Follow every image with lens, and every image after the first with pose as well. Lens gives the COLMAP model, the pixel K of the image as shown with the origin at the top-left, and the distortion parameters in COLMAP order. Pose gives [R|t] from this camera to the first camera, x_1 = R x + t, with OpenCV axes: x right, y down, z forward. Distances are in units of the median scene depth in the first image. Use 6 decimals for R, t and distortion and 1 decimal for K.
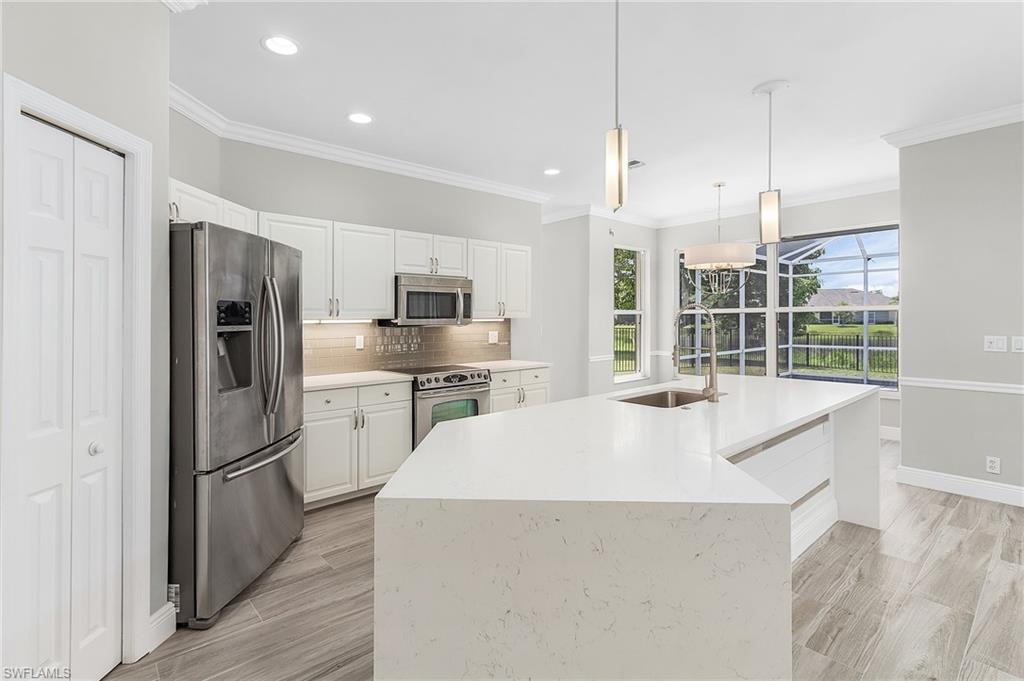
lens RADIAL K [[475.3, 0, 511.2], [0, 475.3, 321.8], [0, 0, 1]] dist [0.000122, 0.000014]
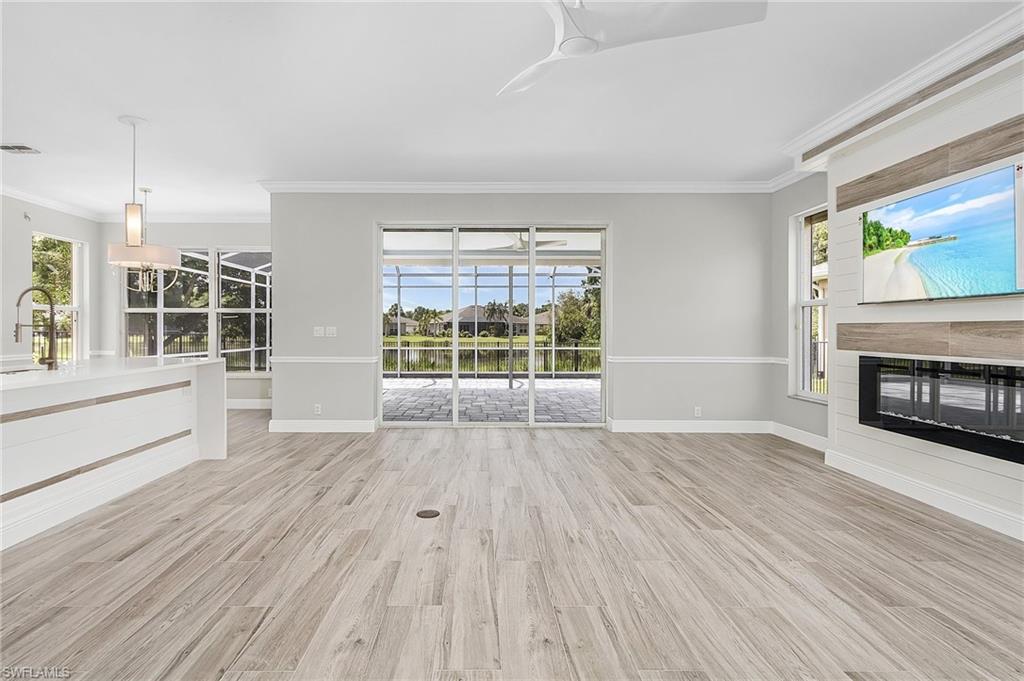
lens RADIAL K [[483.5, 0, 478.1], [0, 483.5, 337.9], [0, 0, 1]] dist [0.000254, -0.000040]
pose [[0.655371, -0.002086, 0.755304, 0.138681], [-0.005320, 0.999959, 0.007378, 0.047498], [-0.755289, -0.008854, 0.655333, -0.401855]]
